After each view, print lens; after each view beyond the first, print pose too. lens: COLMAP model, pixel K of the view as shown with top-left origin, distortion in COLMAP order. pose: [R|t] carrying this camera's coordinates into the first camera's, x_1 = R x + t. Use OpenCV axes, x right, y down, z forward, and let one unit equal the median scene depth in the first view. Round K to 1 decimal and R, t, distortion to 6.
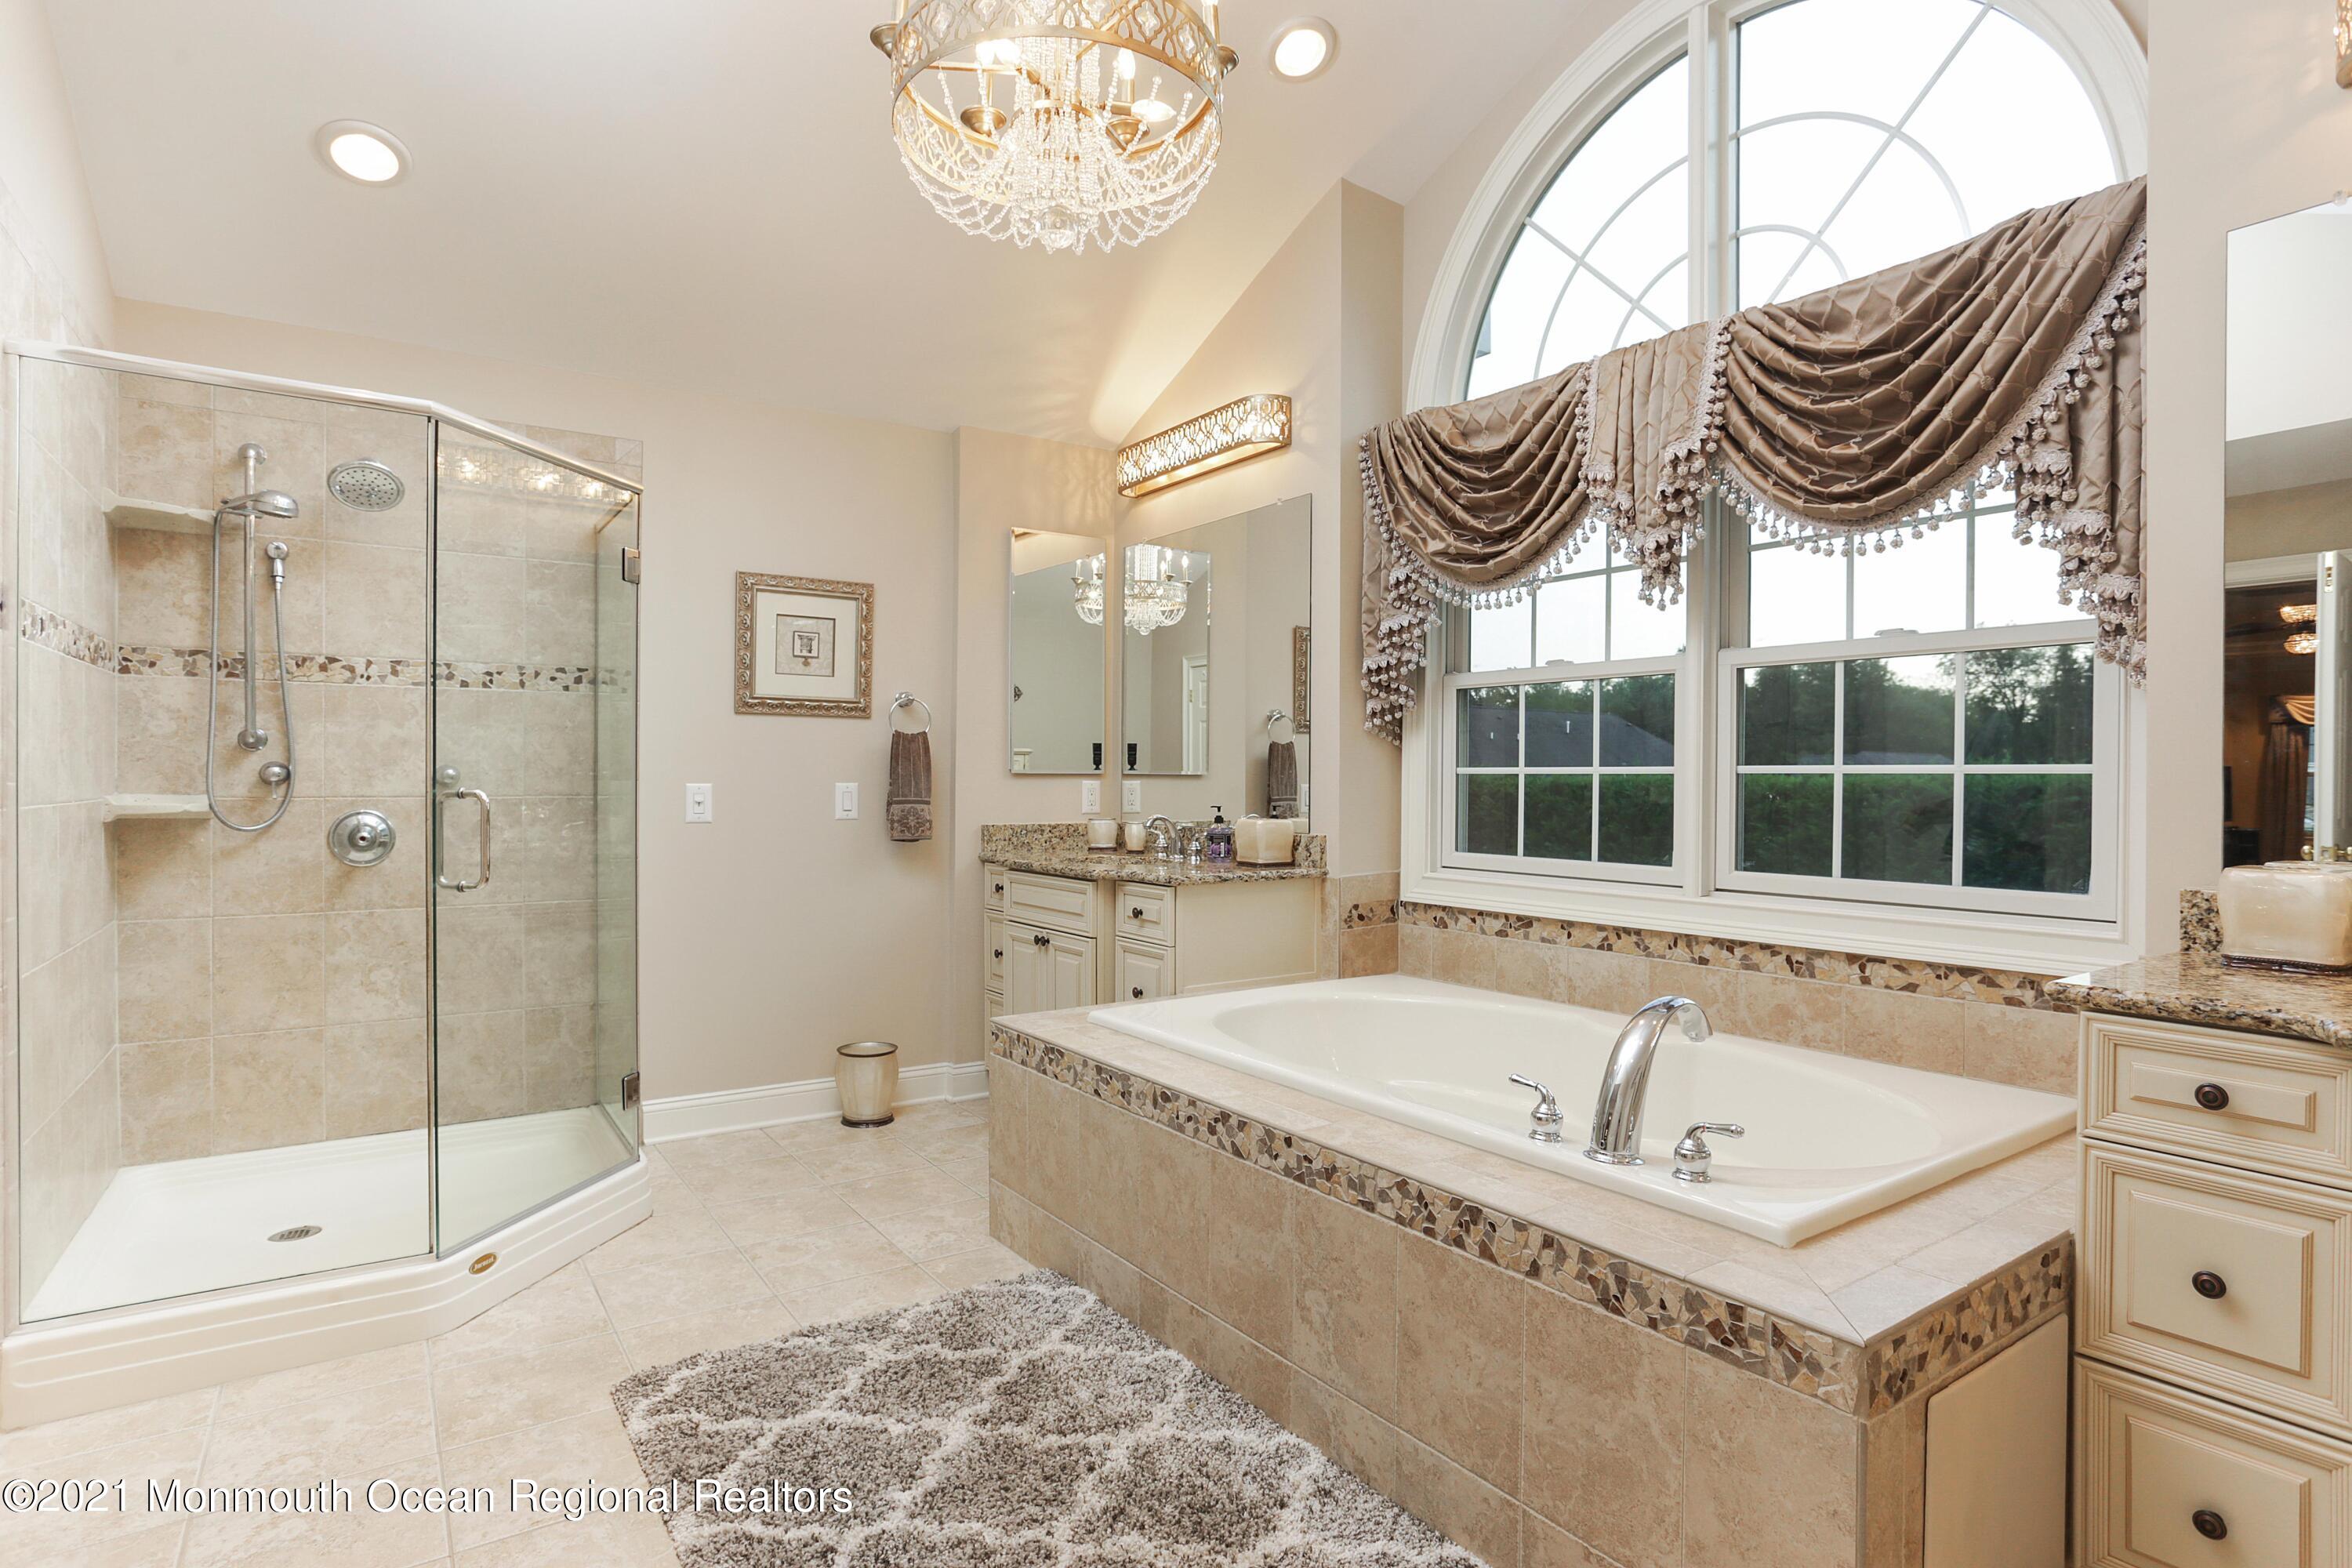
lens RADIAL K [[1206.0, 0, 1124.8], [0, 1206.0, 788.5], [0, 0, 1]] dist [-0.060222, 0.028806]
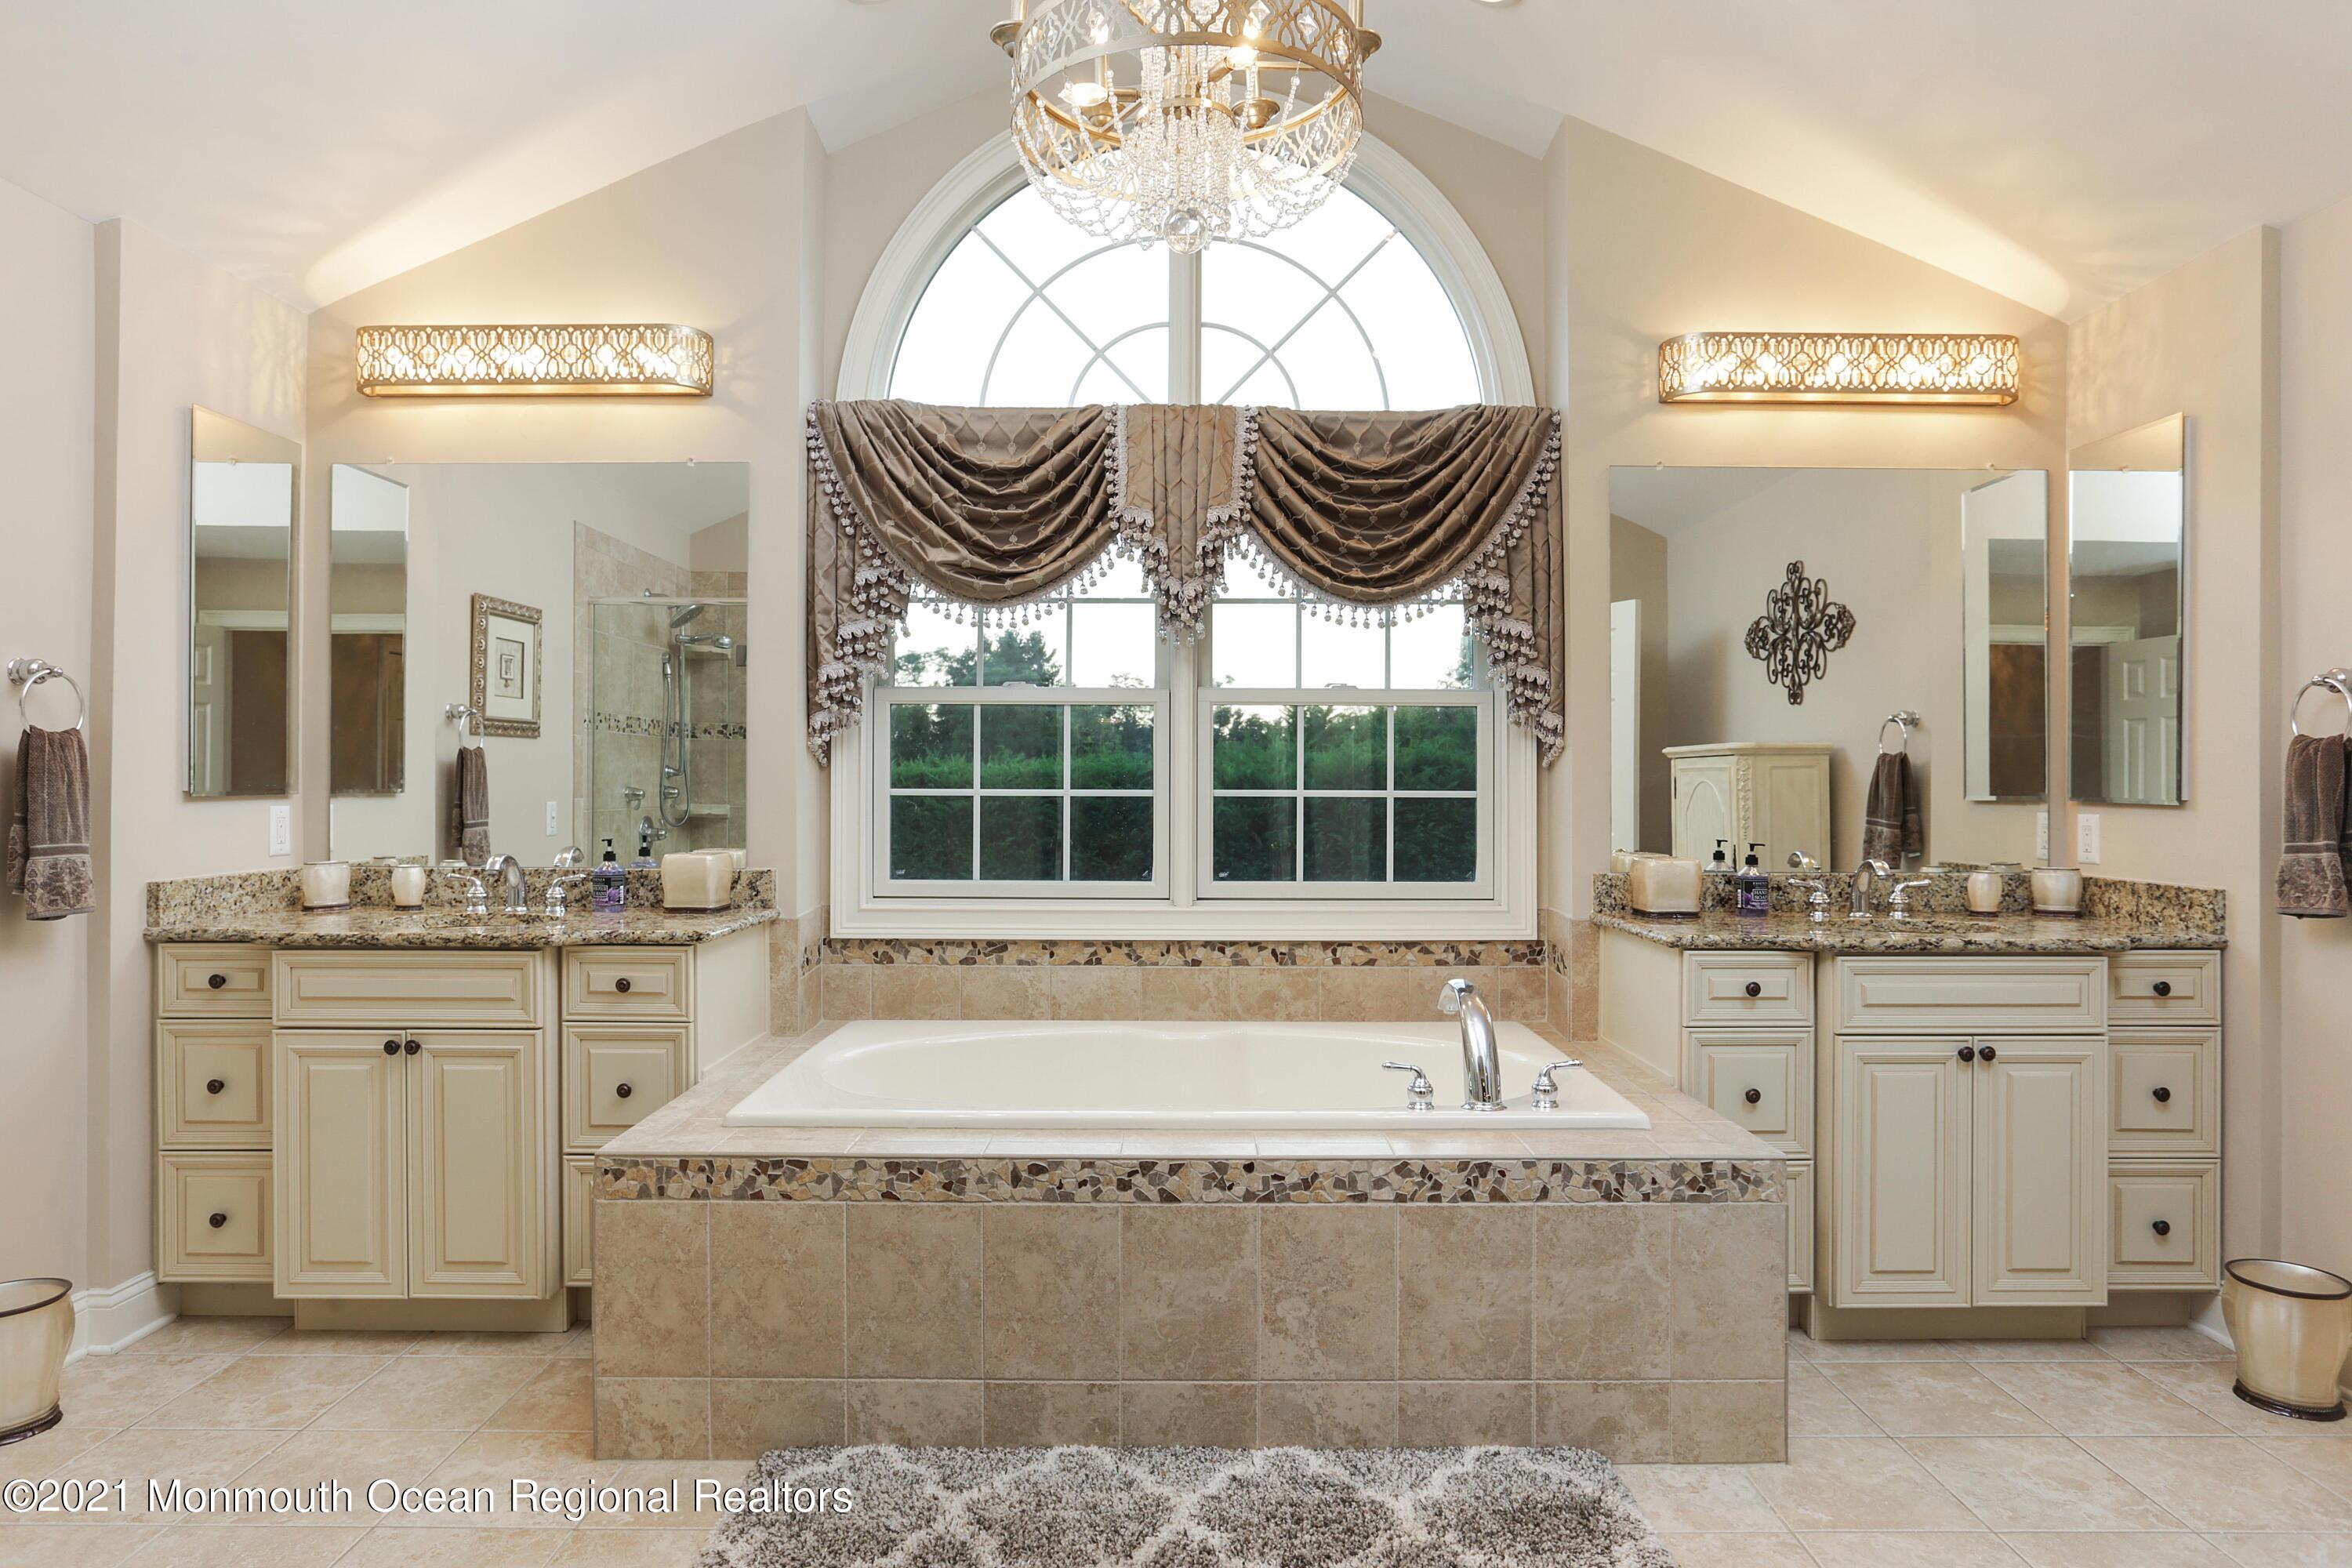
lens RADIAL K [[1421.7, 0, 1176.0], [0, 1421.7, 784.0], [0, 0, 1]] dist [-0.053078, 0.041426]
pose [[0.551507, -0.003967, 0.834161, -0.712286], [0.006373, 0.999980, 0.000542, -0.028373], [-0.834146, 0.005017, 0.551521, 0.295492]]
